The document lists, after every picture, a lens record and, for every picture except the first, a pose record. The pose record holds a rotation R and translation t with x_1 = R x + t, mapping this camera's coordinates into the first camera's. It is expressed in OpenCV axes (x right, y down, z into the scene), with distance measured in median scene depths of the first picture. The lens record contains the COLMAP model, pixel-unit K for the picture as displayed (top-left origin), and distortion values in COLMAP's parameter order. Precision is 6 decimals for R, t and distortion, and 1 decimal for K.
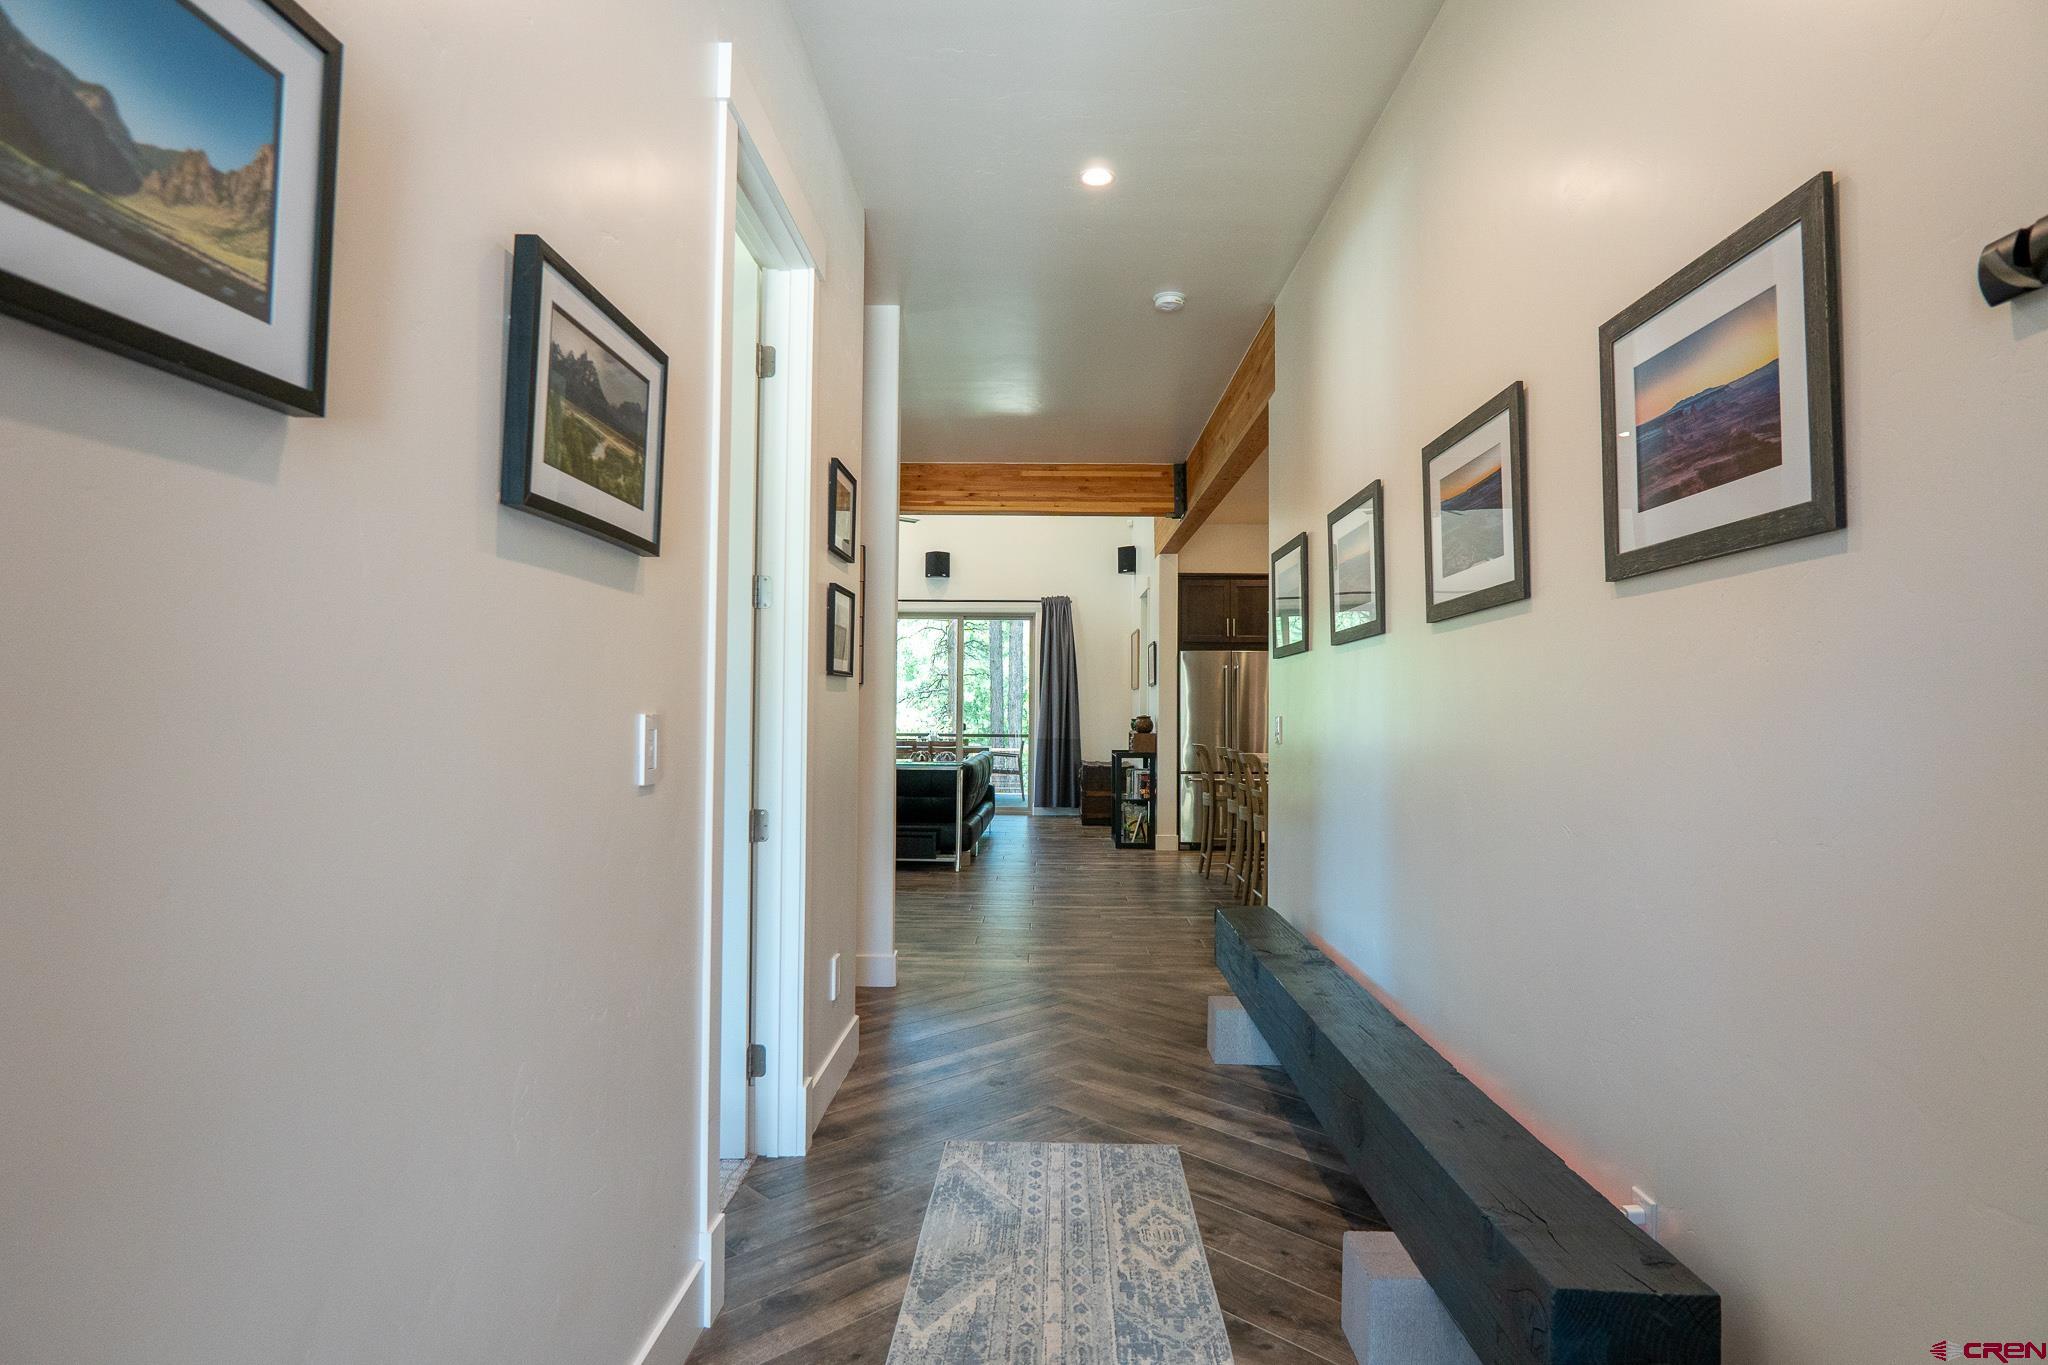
lens RADIAL K [[1103.1, 0, 1016.1], [0, 1103.1, 683.9], [0, 0, 1]] dist [-0.017127, 0.004319]
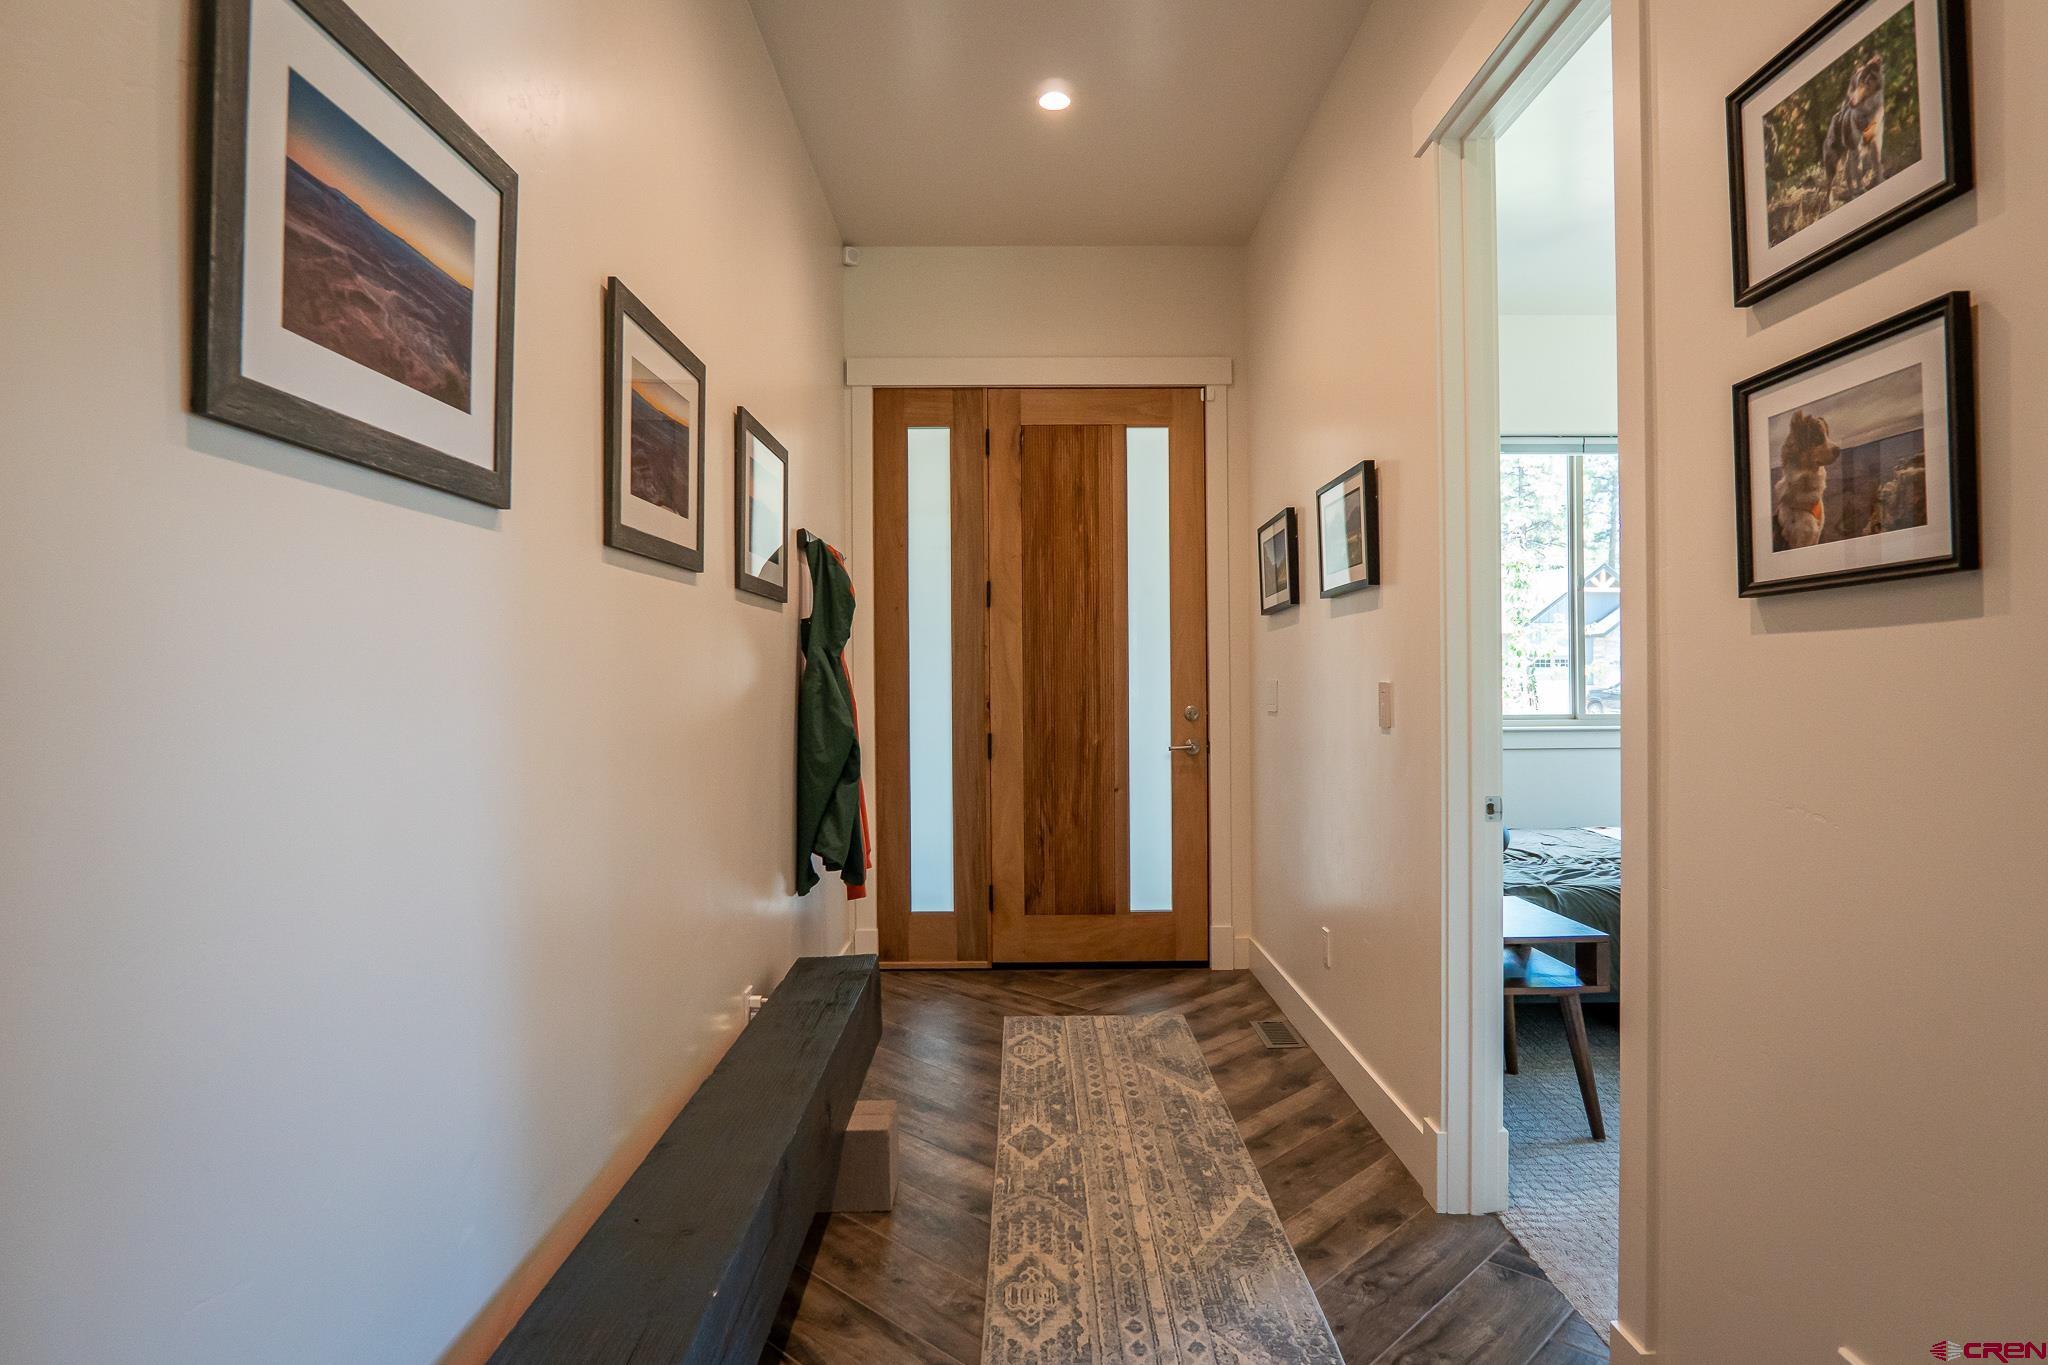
lens RADIAL K [[1103.1, 0, 1028.3], [0, 1103.1, 675.6], [0, 0, 1]] dist [-0.017127, 0.004319]
pose [[-0.999306, -0.007800, -0.036415, 0.180698], [-0.006816, 0.999611, -0.027055, 0.049282], [0.036611, -0.026788, -0.998970, 1.982489]]
